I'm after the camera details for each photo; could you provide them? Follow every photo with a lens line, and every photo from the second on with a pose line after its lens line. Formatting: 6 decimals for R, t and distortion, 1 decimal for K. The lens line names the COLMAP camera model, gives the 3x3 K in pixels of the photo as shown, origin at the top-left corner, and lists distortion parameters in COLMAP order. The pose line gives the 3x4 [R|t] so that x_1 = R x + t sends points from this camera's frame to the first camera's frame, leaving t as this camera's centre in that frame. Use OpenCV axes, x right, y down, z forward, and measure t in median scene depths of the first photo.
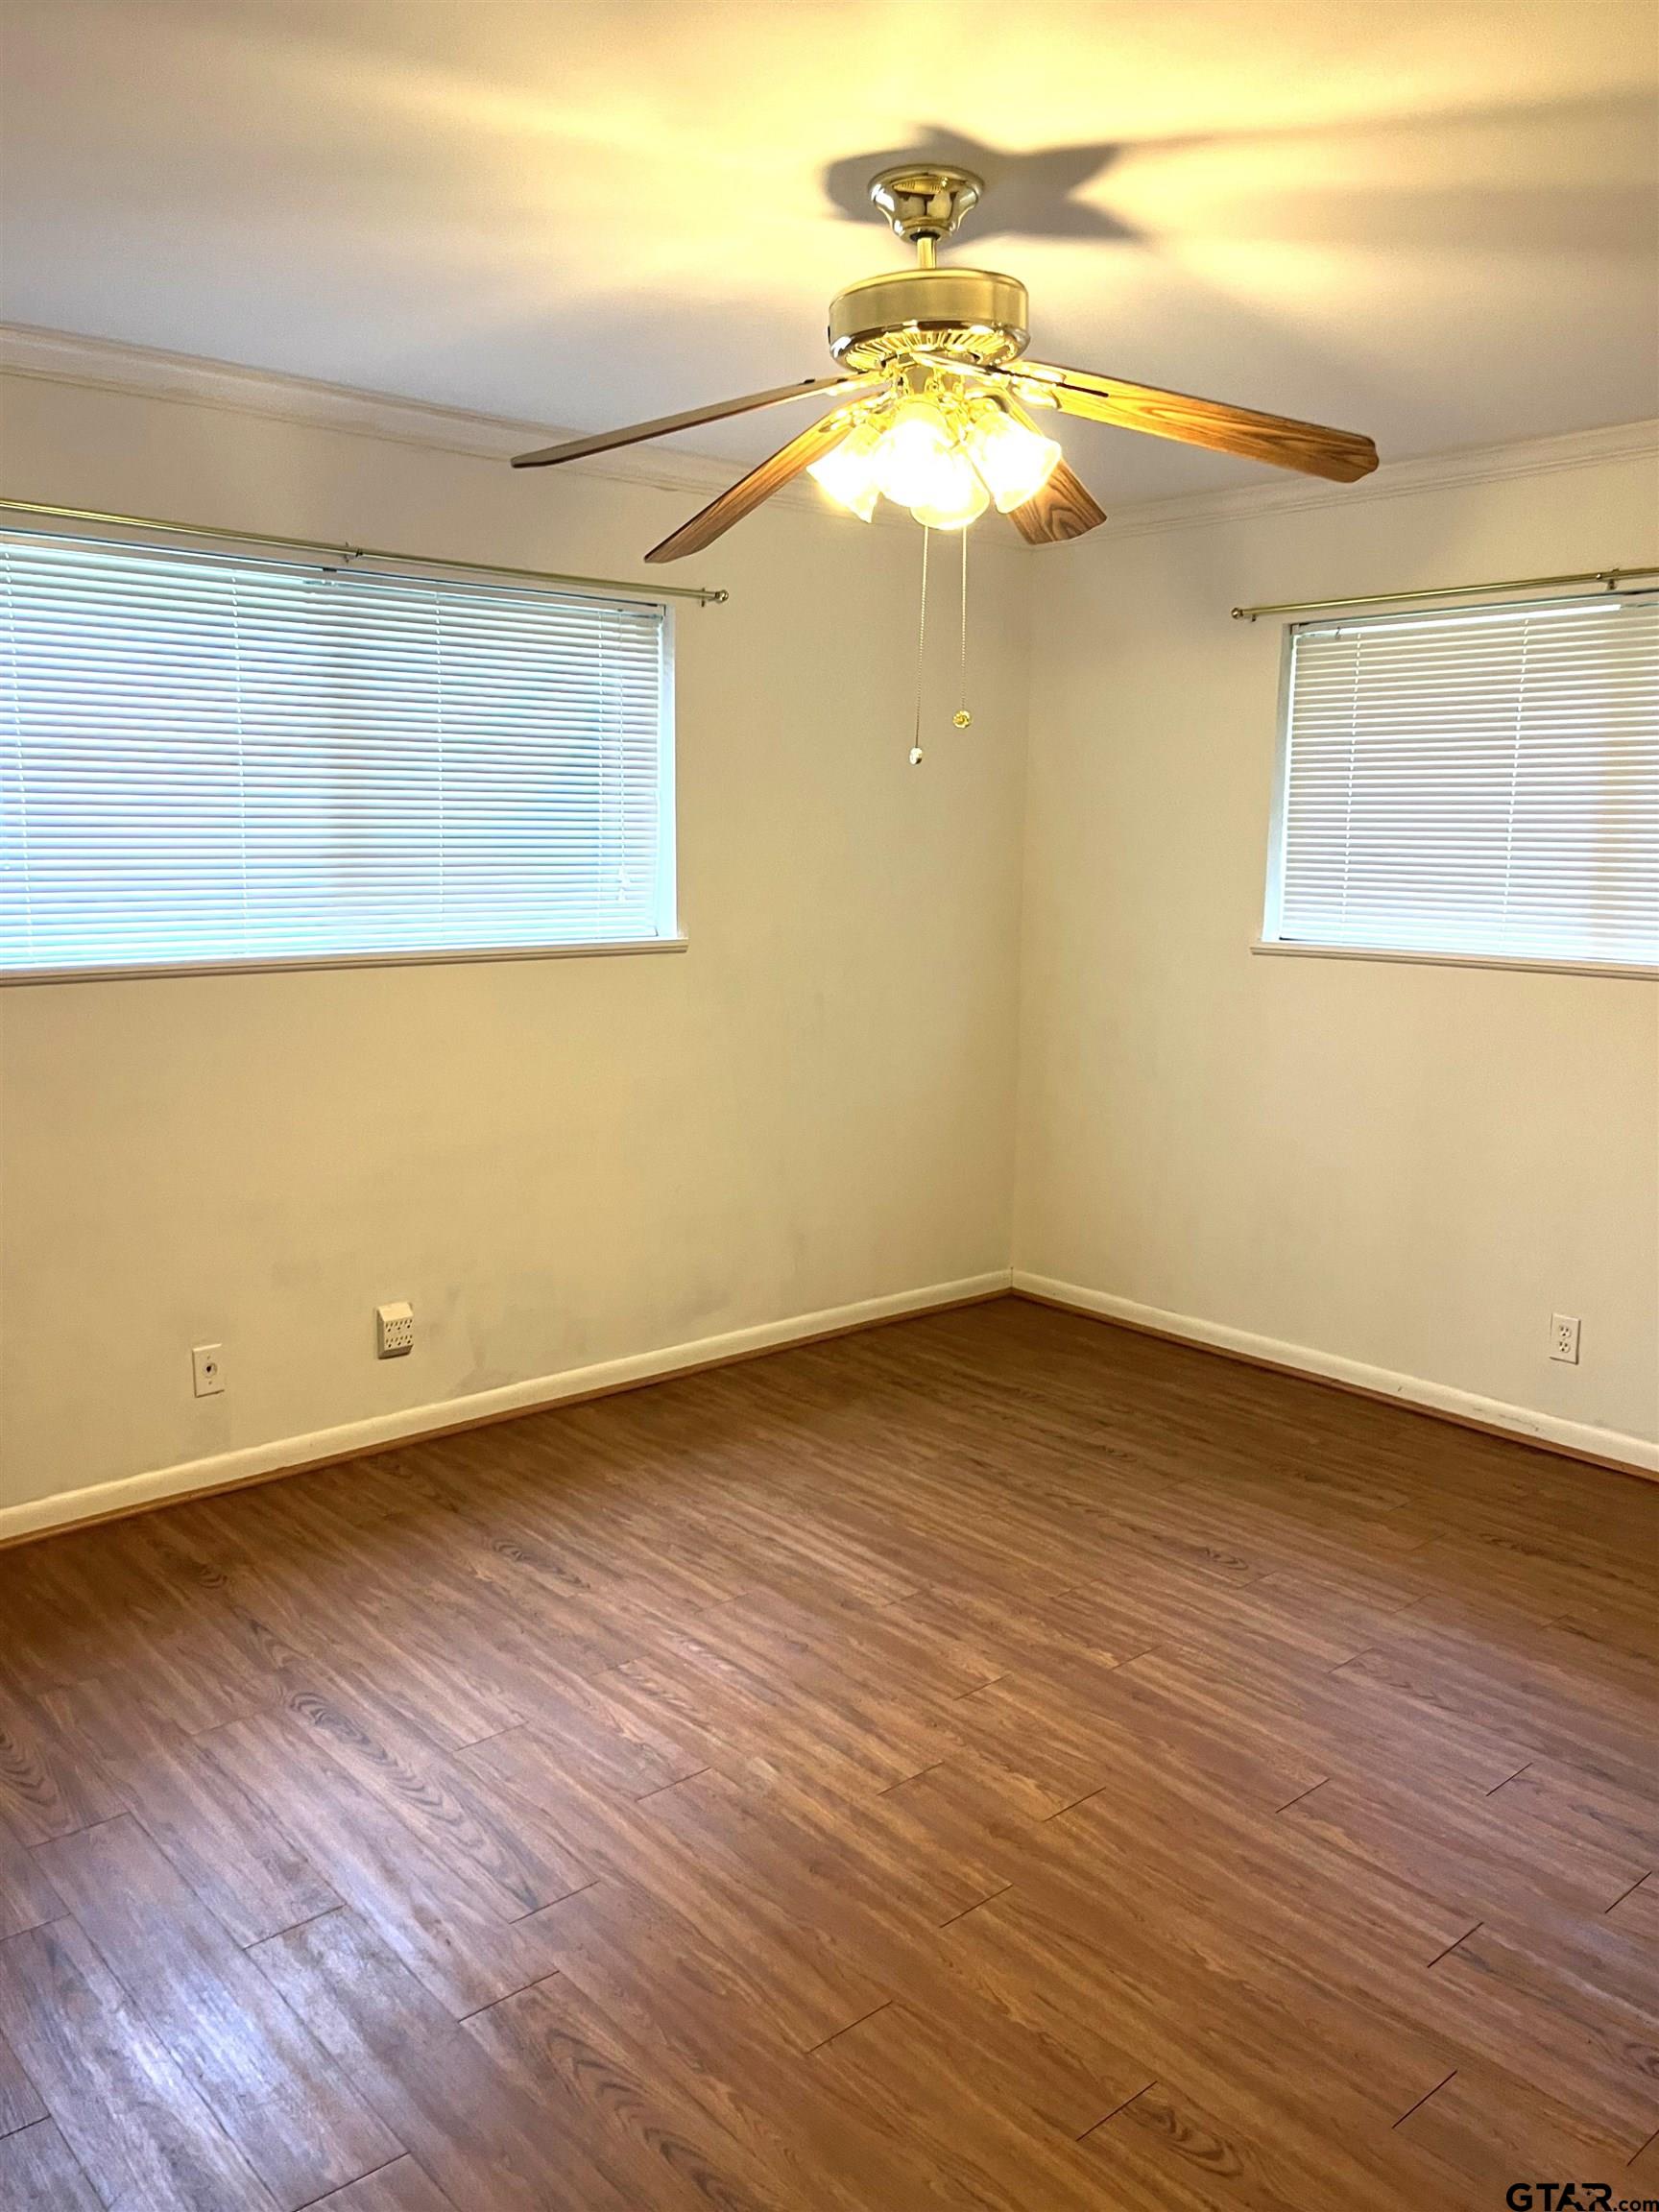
lens RADIAL K [[1677.8, 0, 836.1], [0, 1677.8, 1101.2], [0, 0, 1]] dist [0.059818, -0.083009]
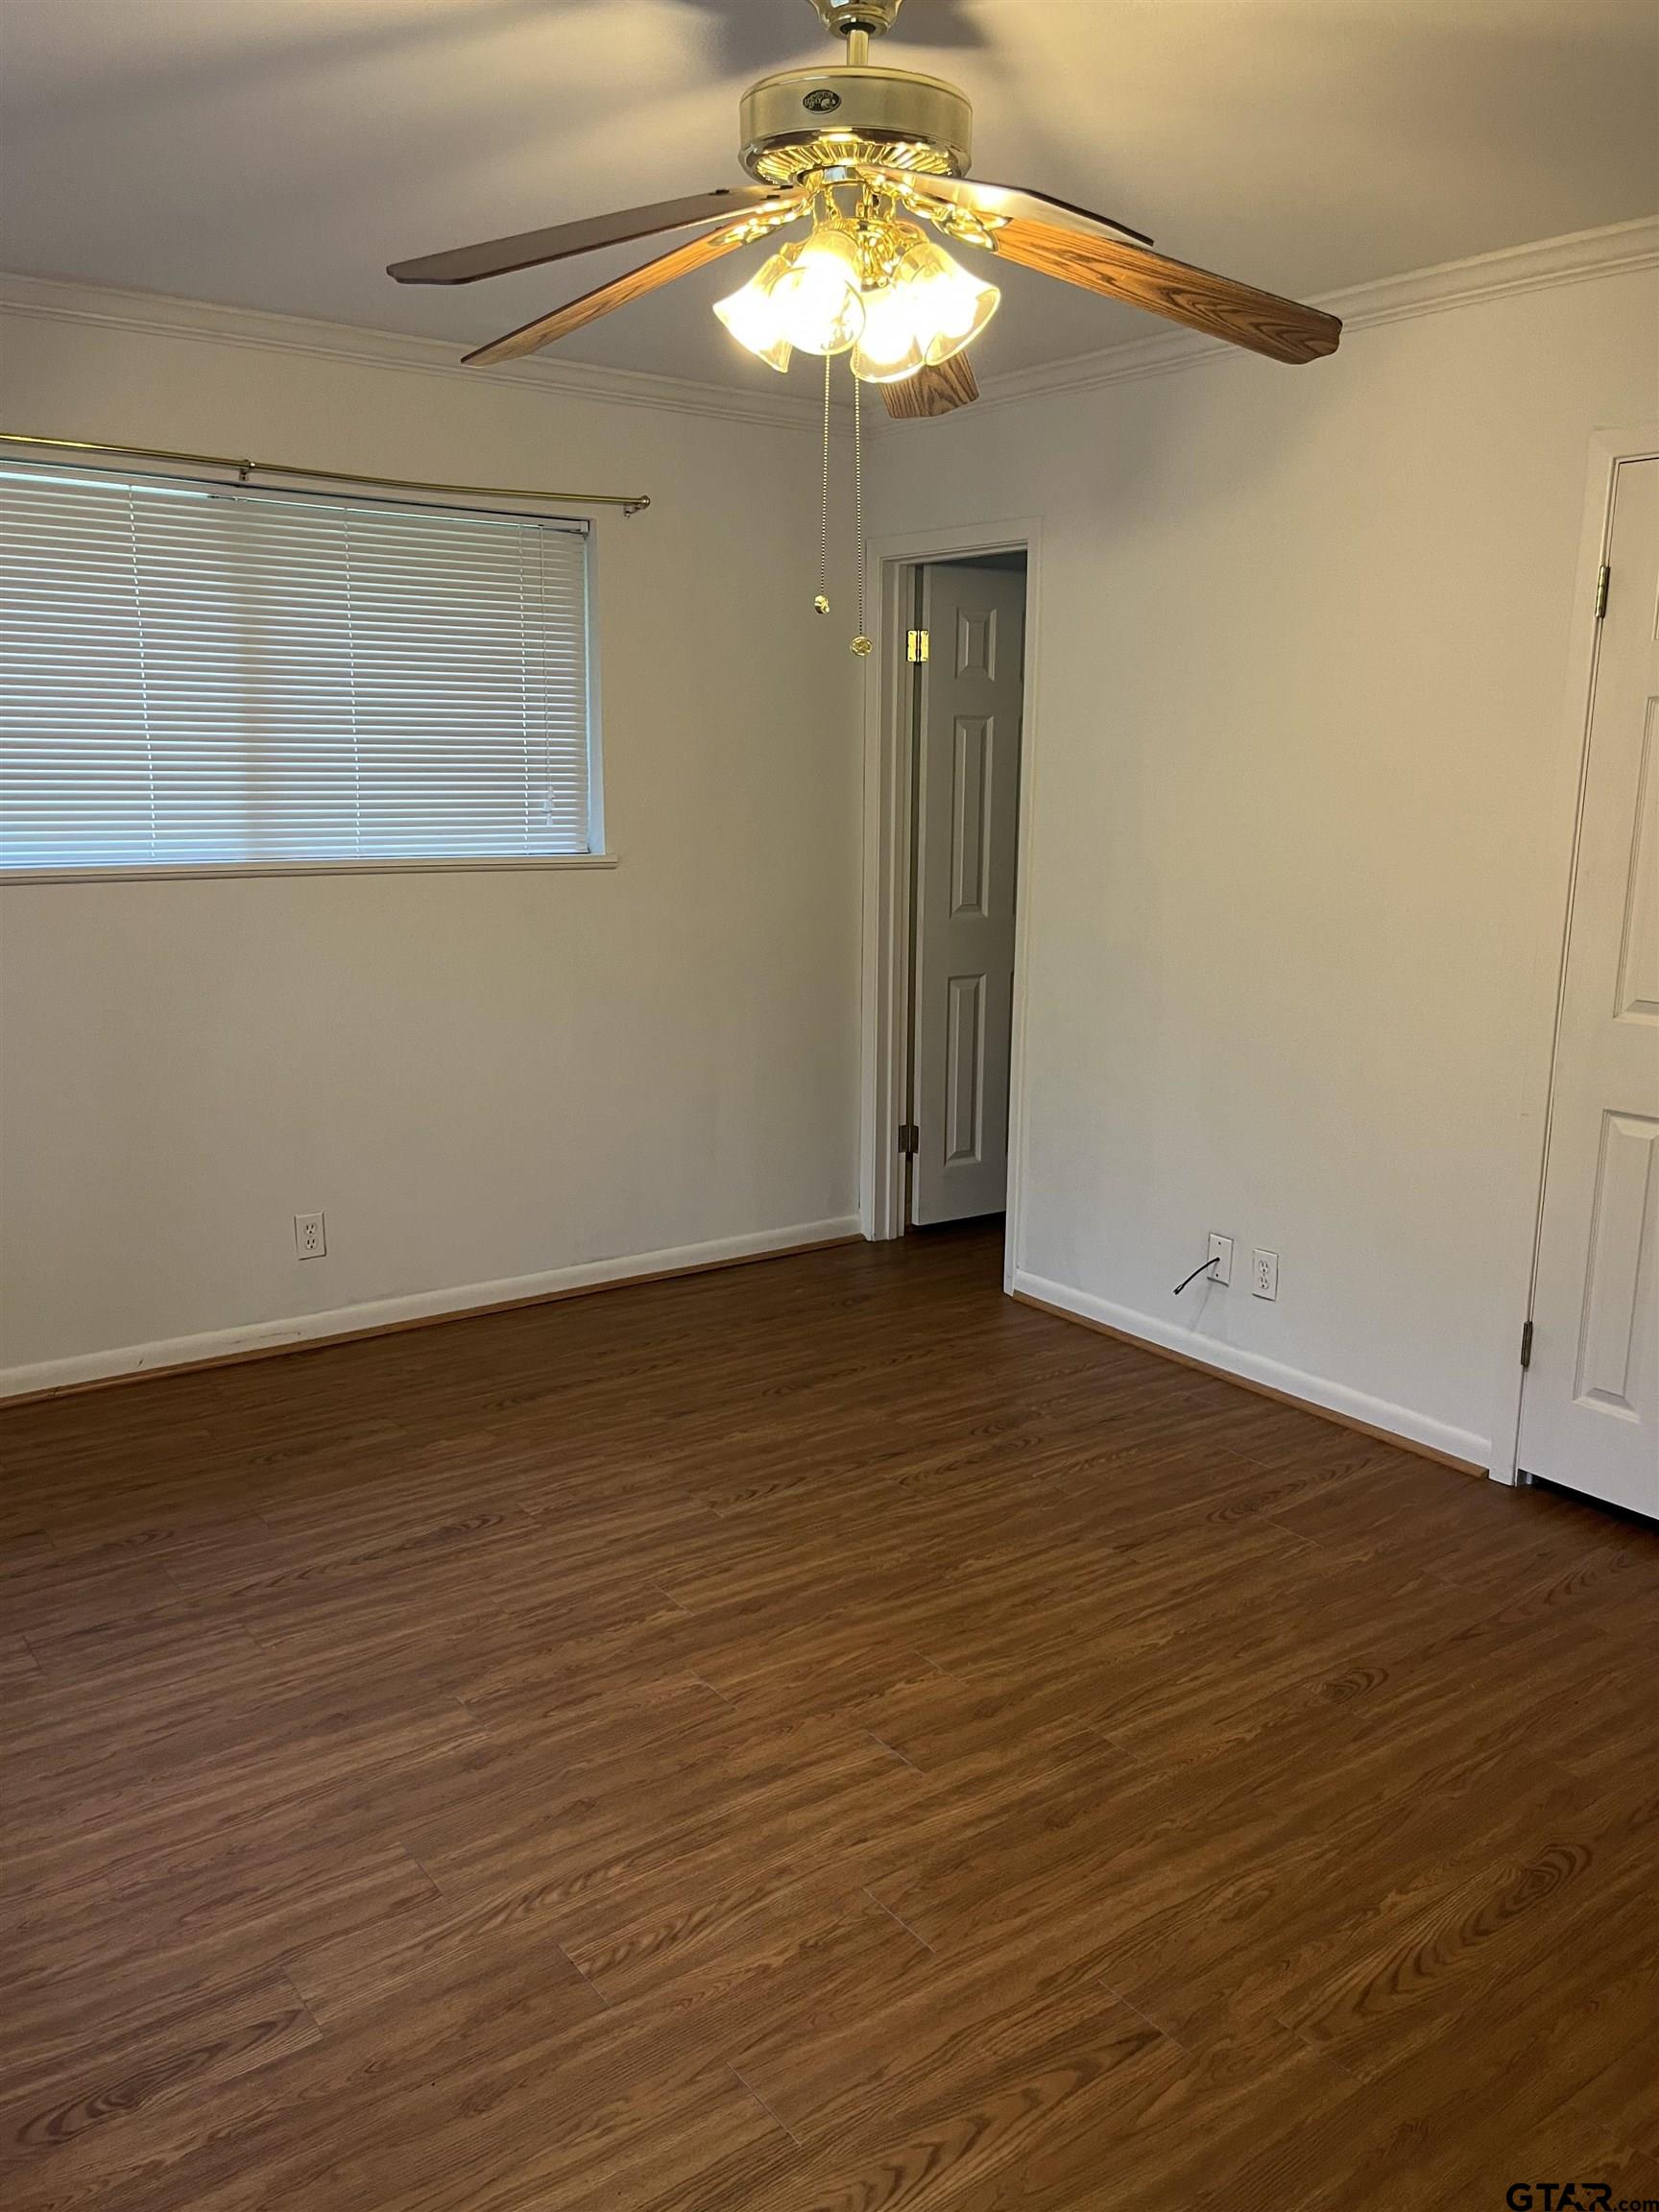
lens RADIAL K [[1677.8, 0, 828.2], [0, 1677.8, 1109.4], [0, 0, 1]] dist [0.059818, -0.083009]
pose [[0.096552, -0.211211, 0.972660, -0.664063], [0.147117, 0.969520, 0.195926, -0.112907], [-0.984395, 0.124178, 0.124681, 0.726398]]
